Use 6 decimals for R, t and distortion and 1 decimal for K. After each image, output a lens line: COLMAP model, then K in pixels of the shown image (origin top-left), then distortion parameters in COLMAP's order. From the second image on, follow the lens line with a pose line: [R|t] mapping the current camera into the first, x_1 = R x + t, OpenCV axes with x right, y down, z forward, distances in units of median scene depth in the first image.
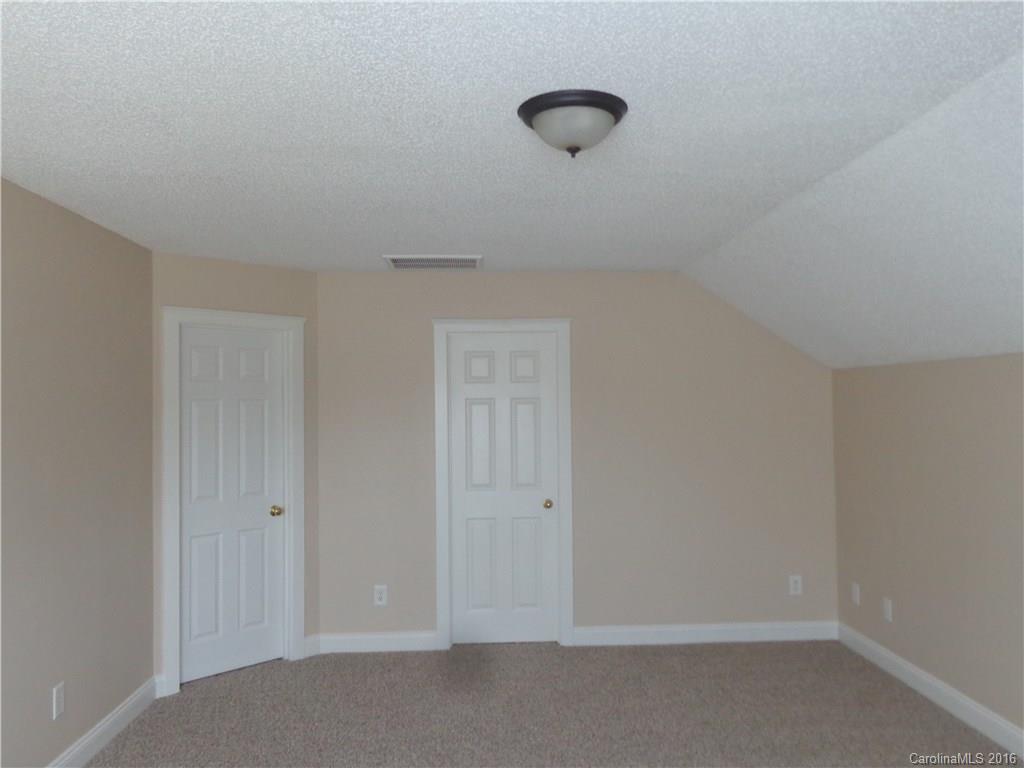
lens RADIAL K [[801.1, 0, 512.0], [0, 801.1, 384.0], [0, 0, 1]] dist [0.012835, 0.008083]
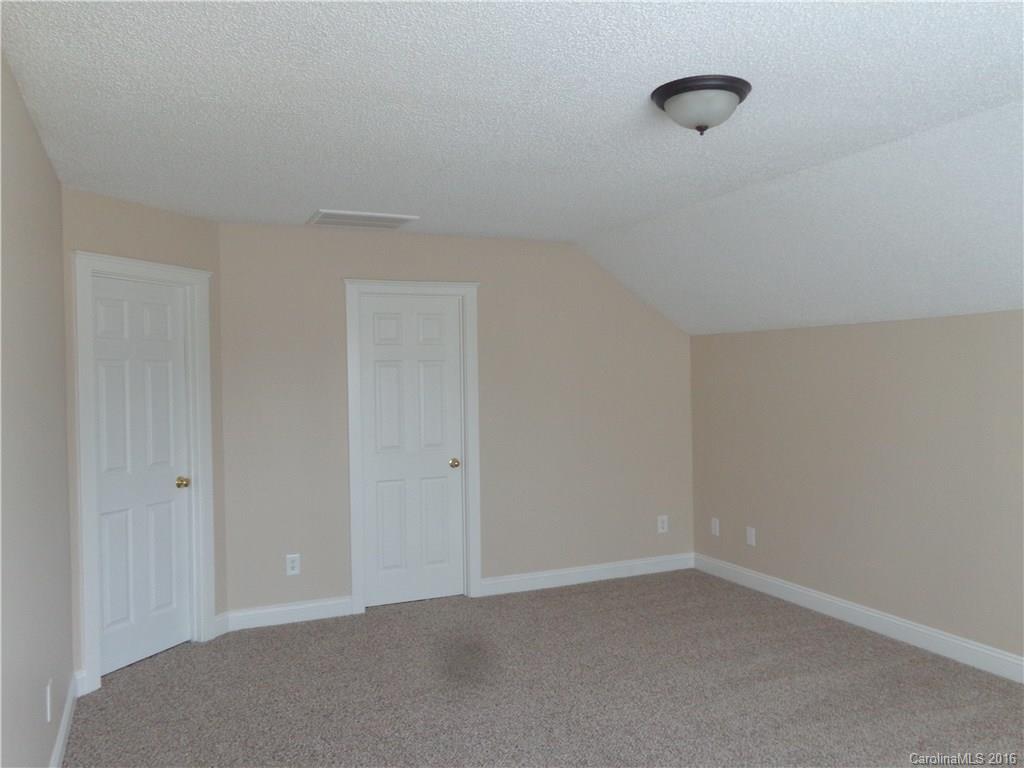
lens RADIAL K [[801.1, 0, 512.0], [0, 801.1, 384.0], [0, 0, 1]] dist [0.012835, 0.008083]
pose [[0.936405, -0.008541, 0.350817, -0.260474], [-0.004092, 0.999370, 0.035253, 0.012083], [-0.350897, -0.034447, 0.935780, 0.014427]]
